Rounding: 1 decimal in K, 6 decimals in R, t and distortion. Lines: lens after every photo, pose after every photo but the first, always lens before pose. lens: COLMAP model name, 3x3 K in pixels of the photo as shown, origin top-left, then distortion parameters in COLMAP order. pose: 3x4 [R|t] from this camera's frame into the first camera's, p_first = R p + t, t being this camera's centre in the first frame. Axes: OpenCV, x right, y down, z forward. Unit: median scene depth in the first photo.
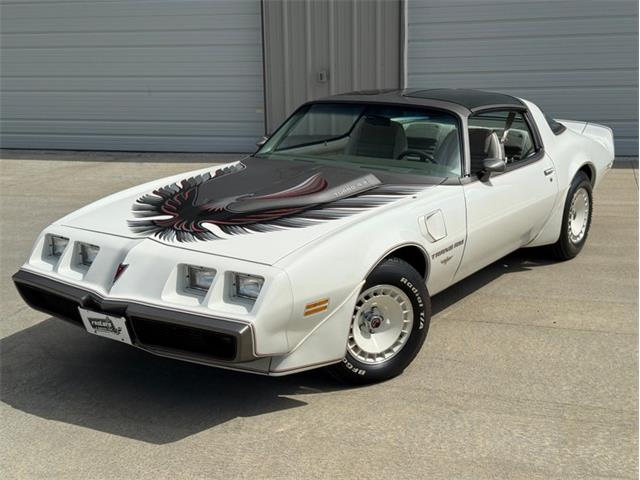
lens RADIAL K [[852.8, 0, 320.0], [0, 852.8, 240.0], [0, 0, 1]] dist [0.180748, -0.215135]
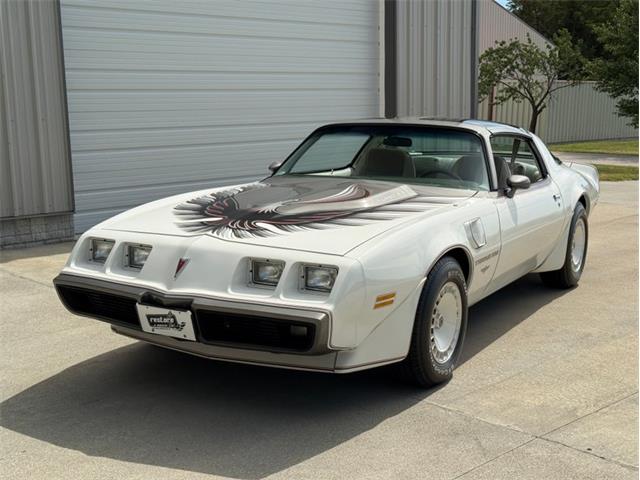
lens RADIAL K [[852.8, 0, 320.0], [0, 852.8, 240.0], [0, 0, 1]] dist [0.180748, -0.215135]
pose [[0.995353, 0.003724, 0.096222, -0.155469], [0.005184, 0.995731, -0.092156, 0.089021], [-0.096154, 0.092227, 0.991085, 0.020857]]
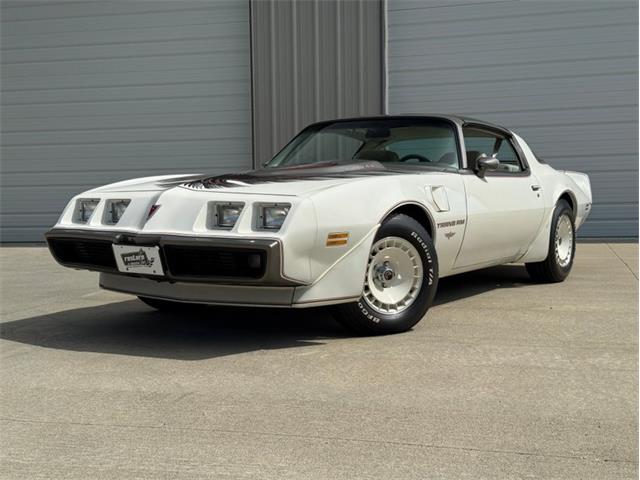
lens RADIAL K [[852.8, 0, 320.0], [0, 852.8, 240.0], [0, 0, 1]] dist [0.180748, -0.215135]
pose [[0.999342, 0.003461, 0.036099, -0.057865], [0.003185, 0.983210, -0.182447, 0.245940], [-0.036125, 0.182442, 0.982553, -0.046600]]
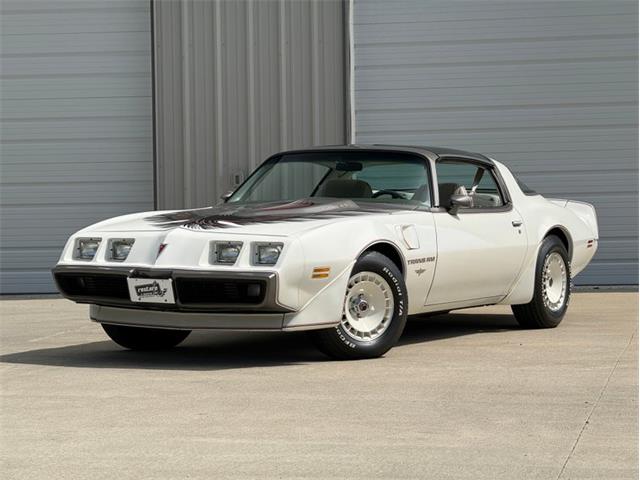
lens RADIAL K [[2032.9, 0, 320.0], [0, 2032.9, 240.0], [0, 0, 1]] dist [0.292371, -0.857261]
pose [[0.994498, 0.004616, 0.104653, -0.287477], [0.018323, 0.975961, -0.217174, 0.614351], [-0.103140, 0.217897, 0.970507, -1.736399]]
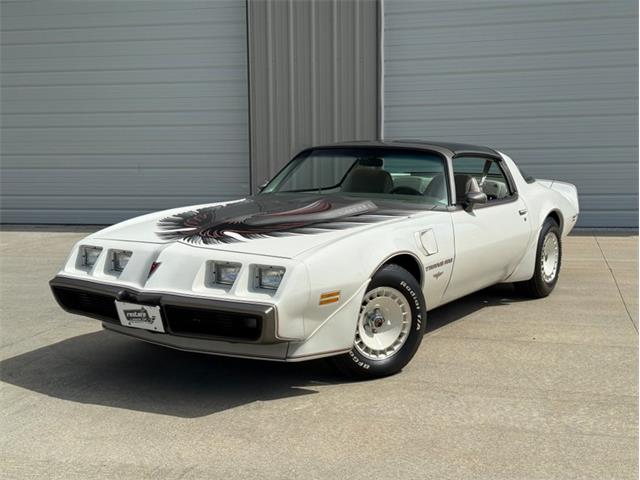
lens RADIAL K [[851.2, 0, 323.8], [0, 851.2, 242.7], [0, 0, 1]] dist [0.157895, -0.041930]
pose [[0.998992, 0.004381, 0.044665, -0.055827], [0.000979, 0.992858, -0.119297, 0.125626], [-0.044869, 0.119221, 0.991853, -0.112251]]
